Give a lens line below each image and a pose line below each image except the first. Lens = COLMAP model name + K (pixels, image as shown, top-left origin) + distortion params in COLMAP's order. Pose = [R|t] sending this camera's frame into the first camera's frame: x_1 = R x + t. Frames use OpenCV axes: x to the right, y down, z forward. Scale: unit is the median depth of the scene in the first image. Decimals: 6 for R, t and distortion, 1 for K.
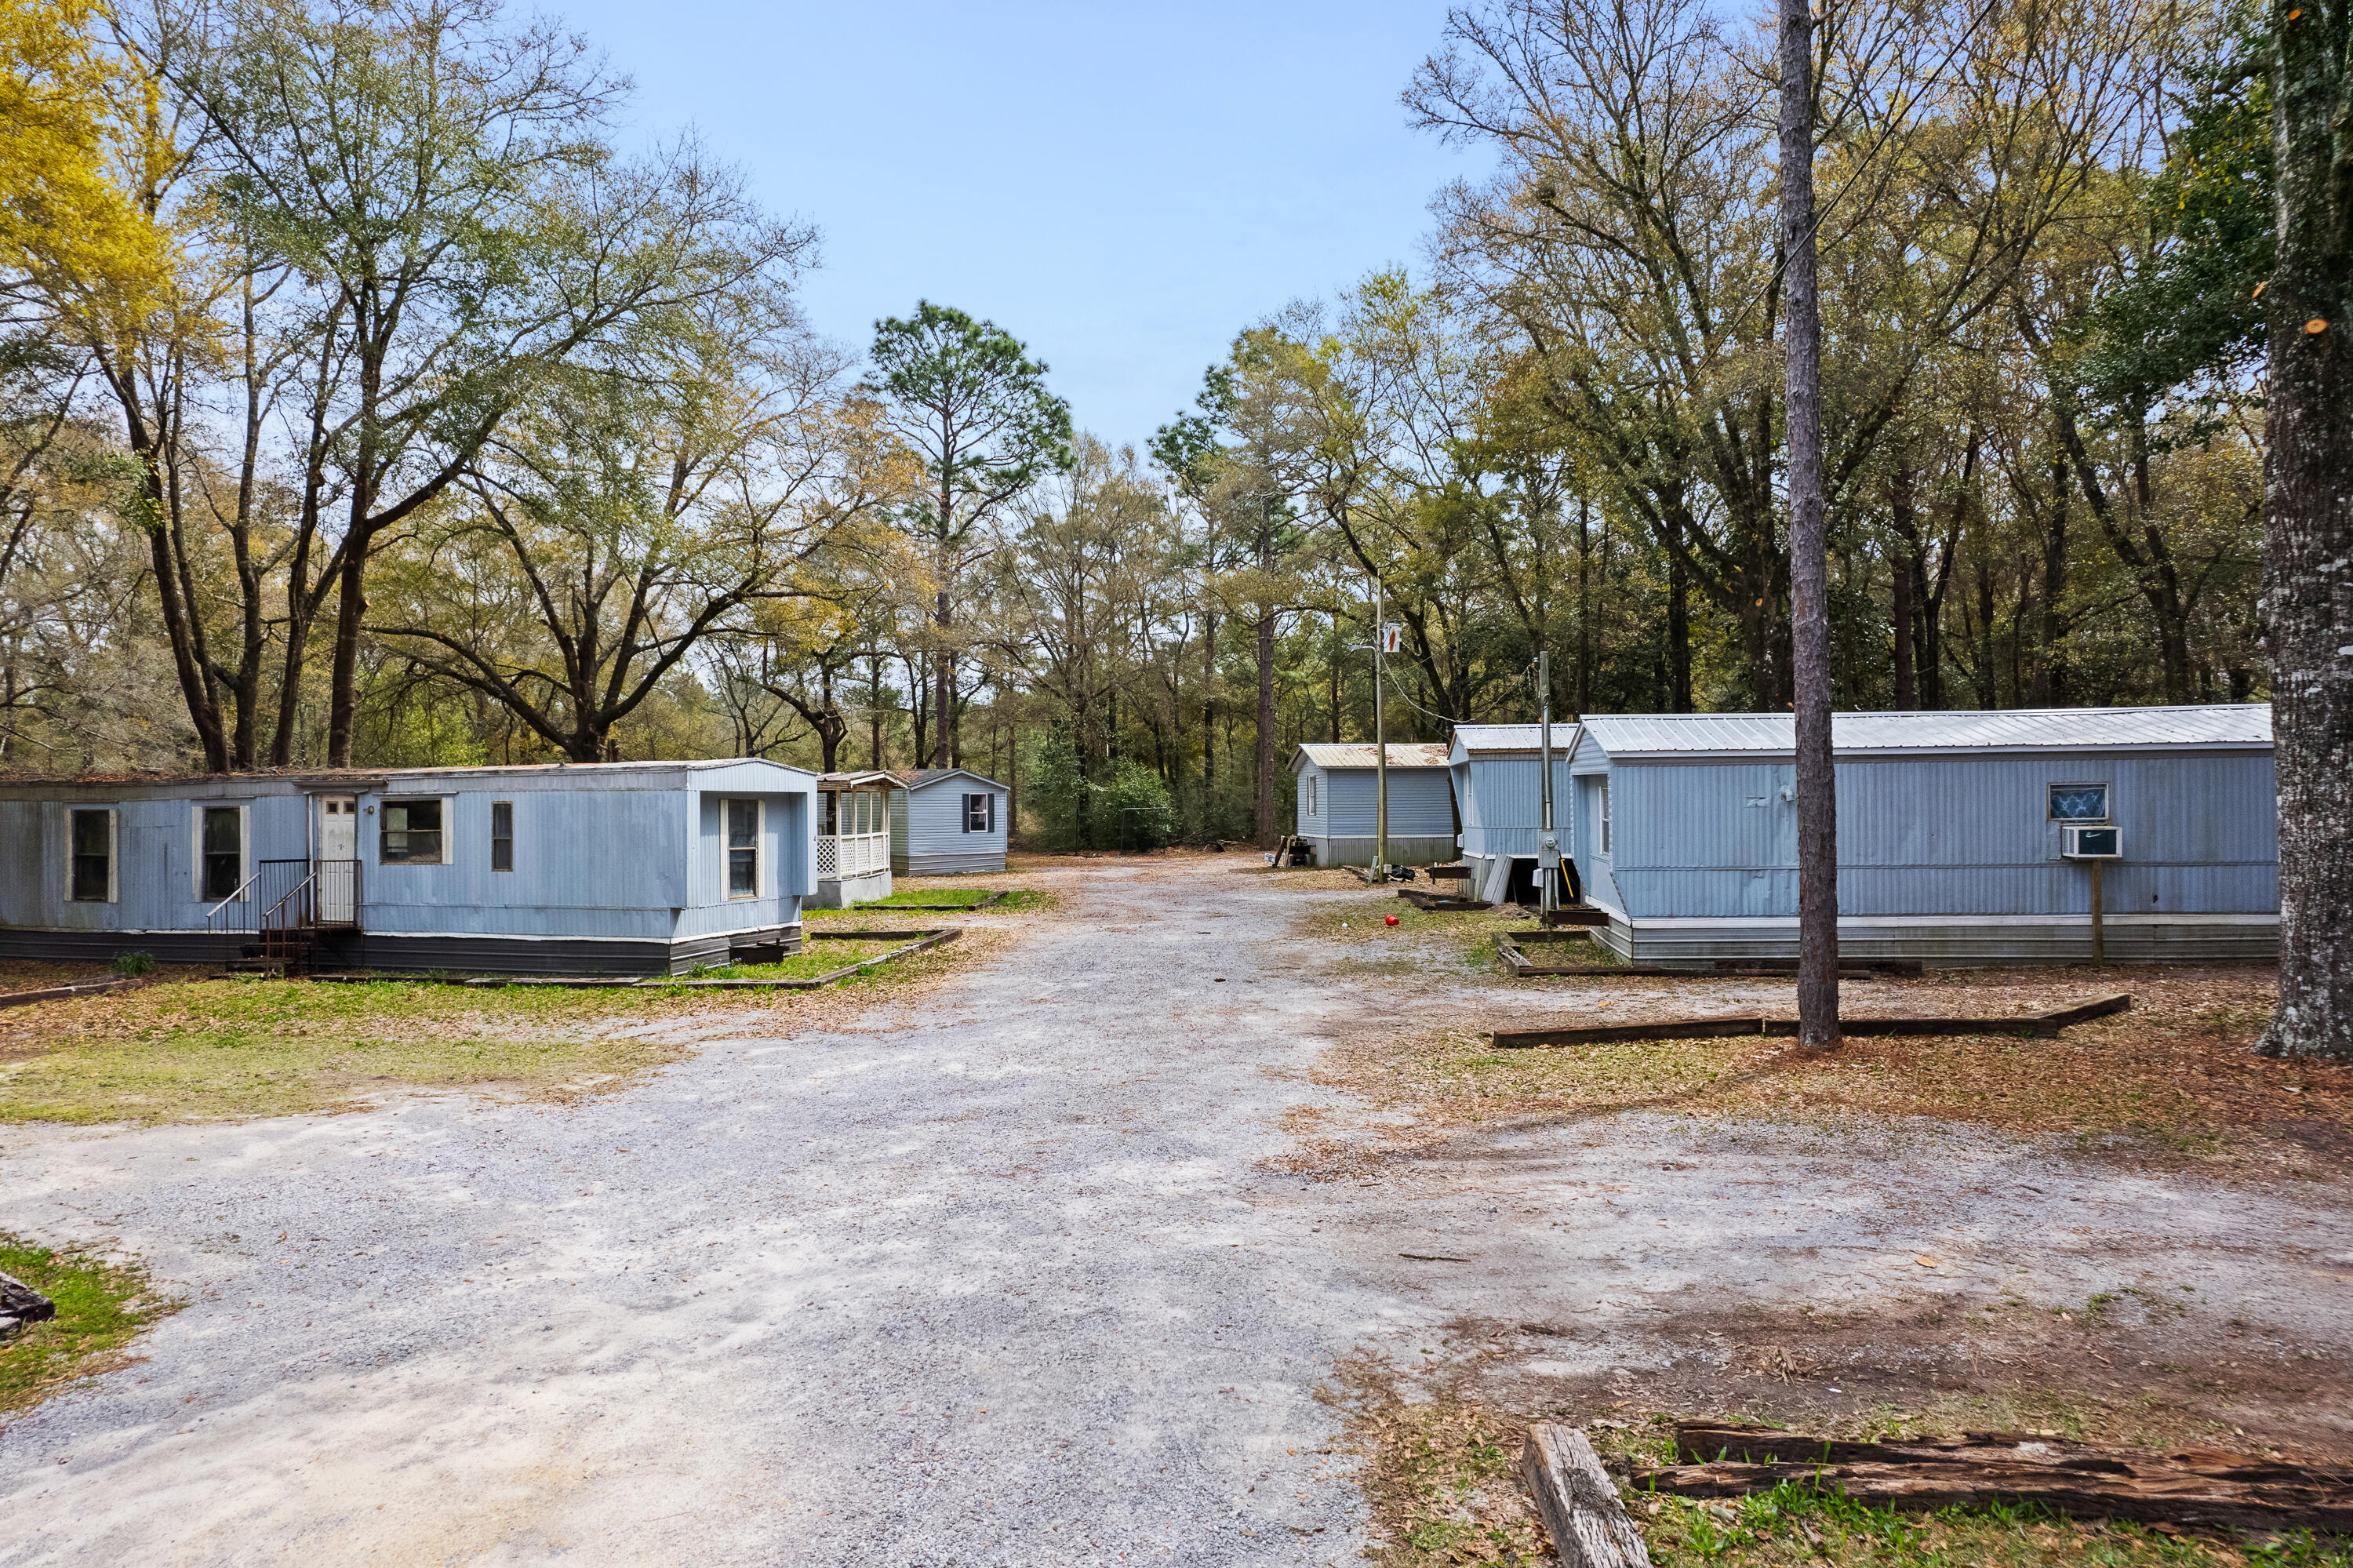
lens RADIAL K [[1507.0, 0, 1178.6], [0, 1507.0, 805.3], [0, 0, 1]] dist [-0.075887, 0.063345]
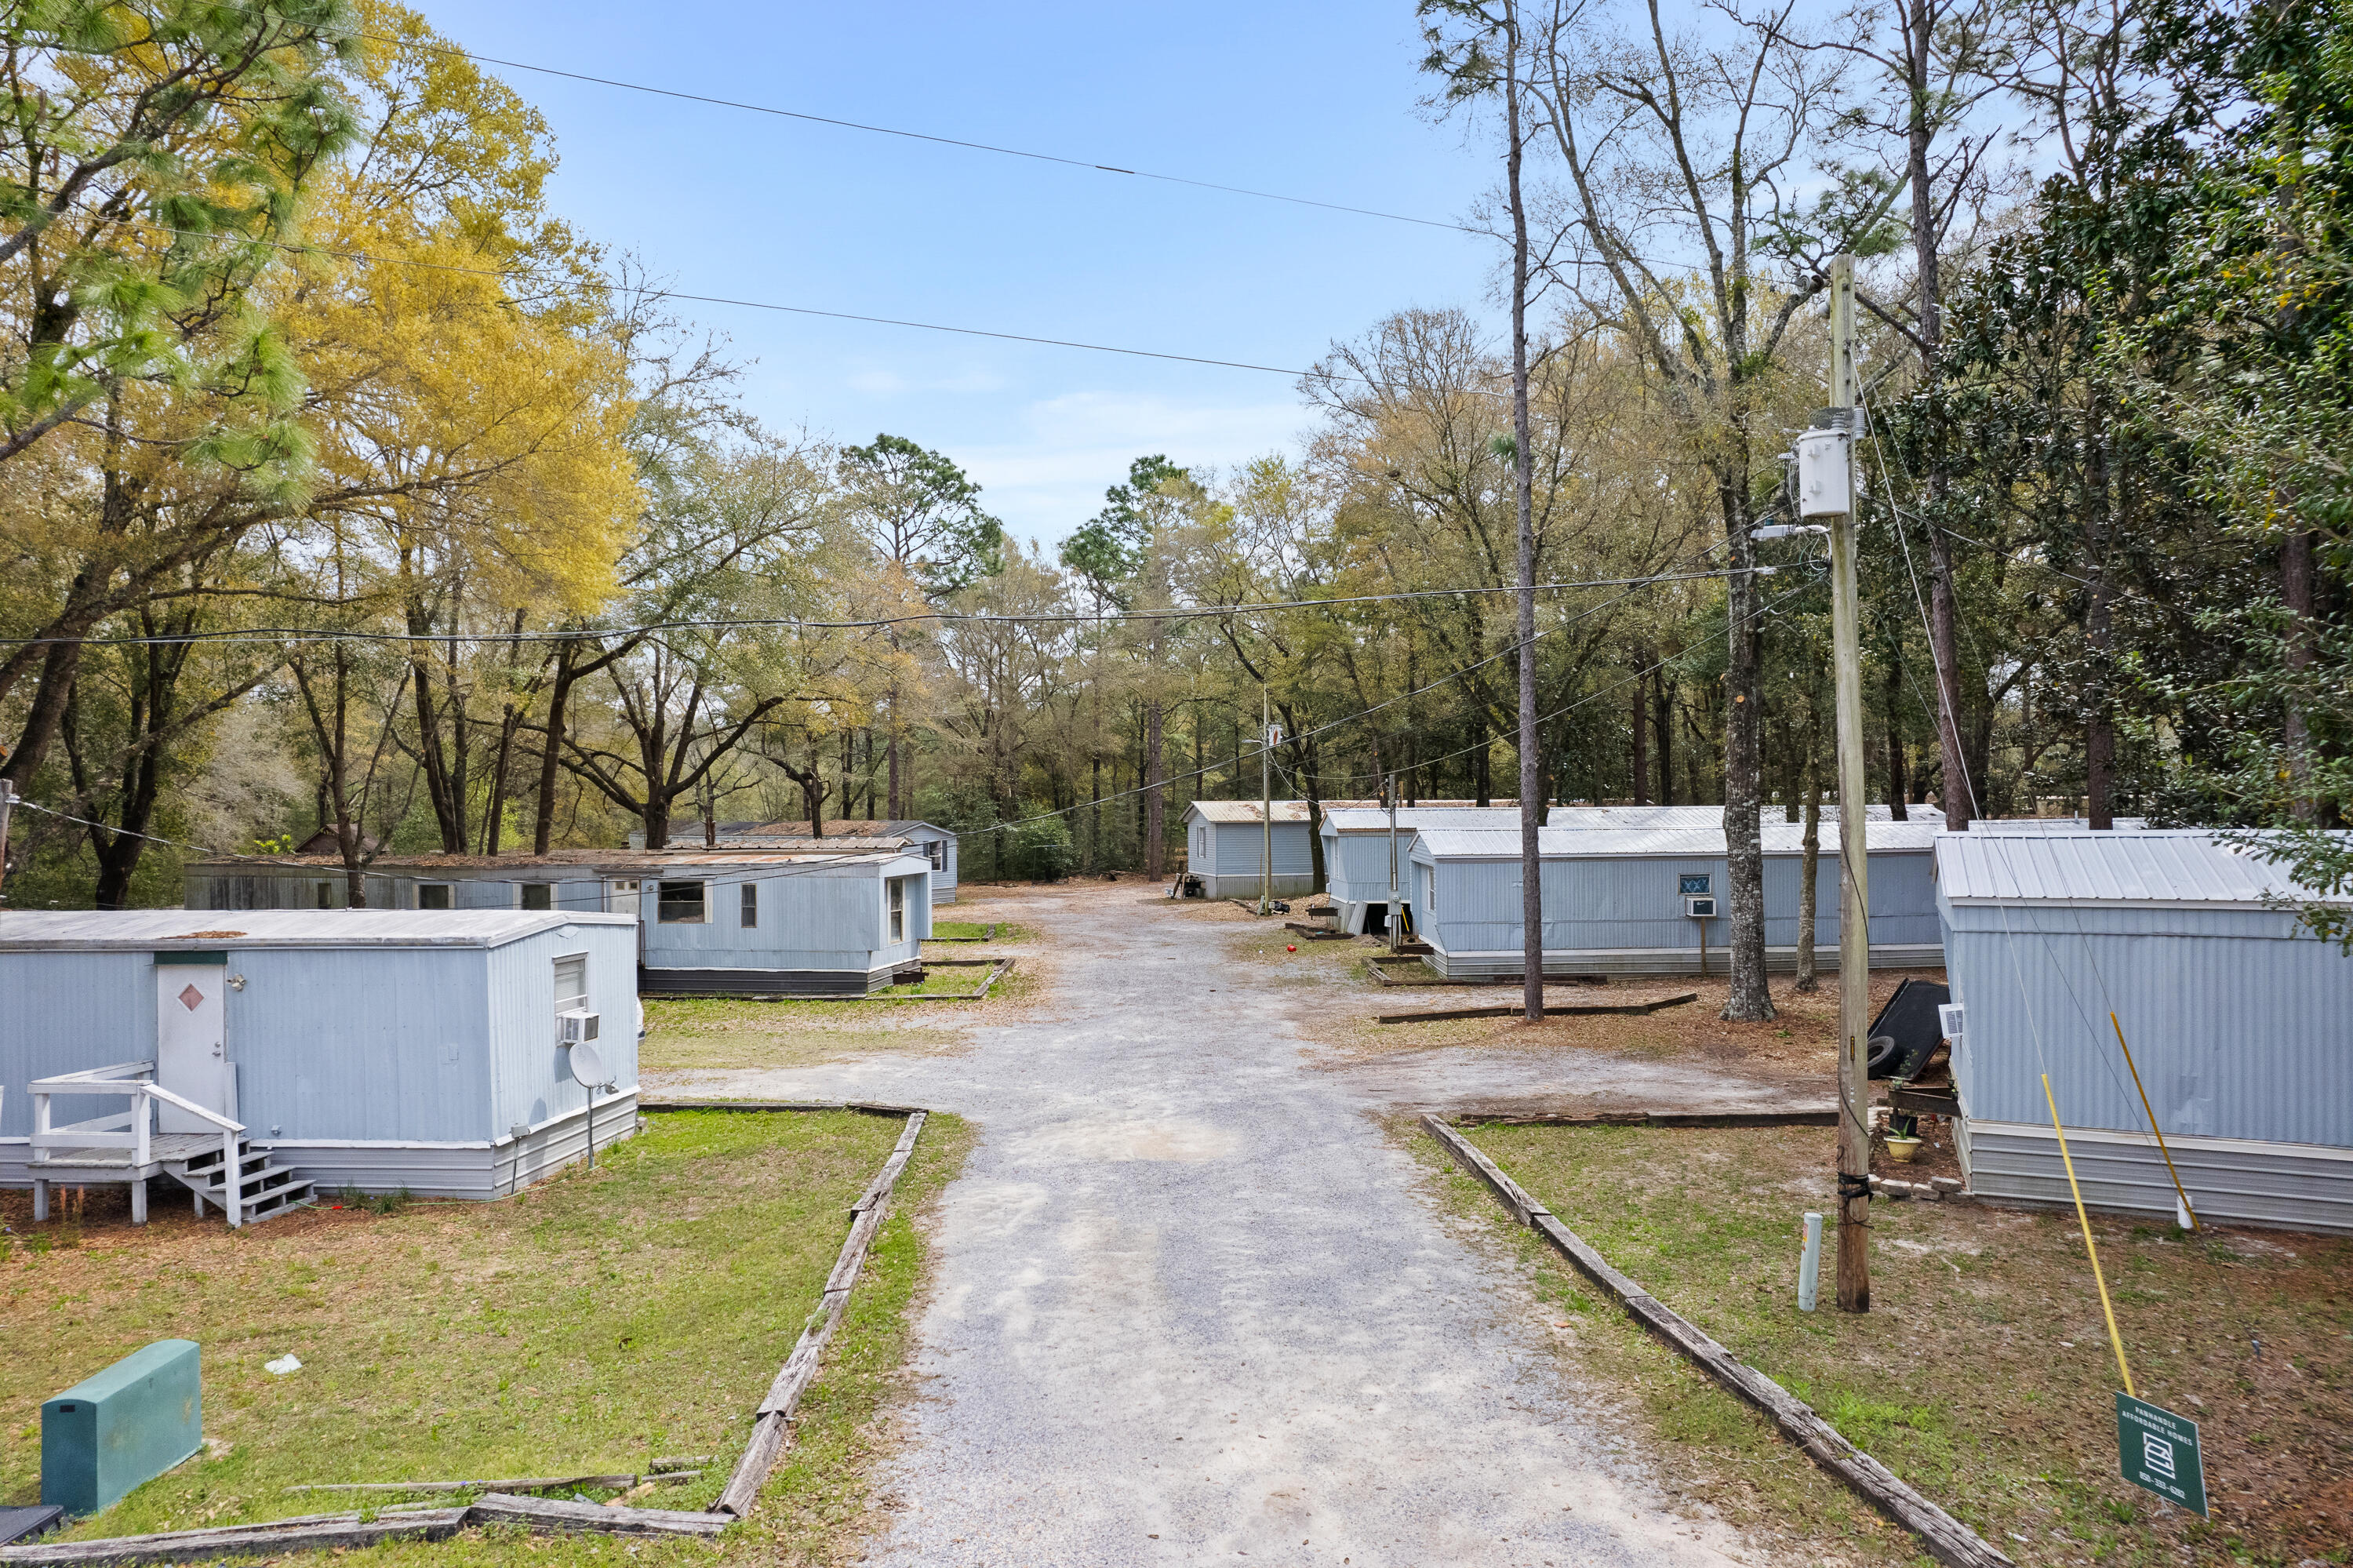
lens RADIAL K [[1507.0, 0, 1178.6], [0, 1507.0, 805.3], [0, 0, 1]] dist [-0.075887, 0.063345]
pose [[0.993156, 0.000833, 0.116791, -0.129541], [-0.000475, 0.999995, -0.003090, -0.054866], [-0.116793, 0.003013, 0.993152, -0.427422]]
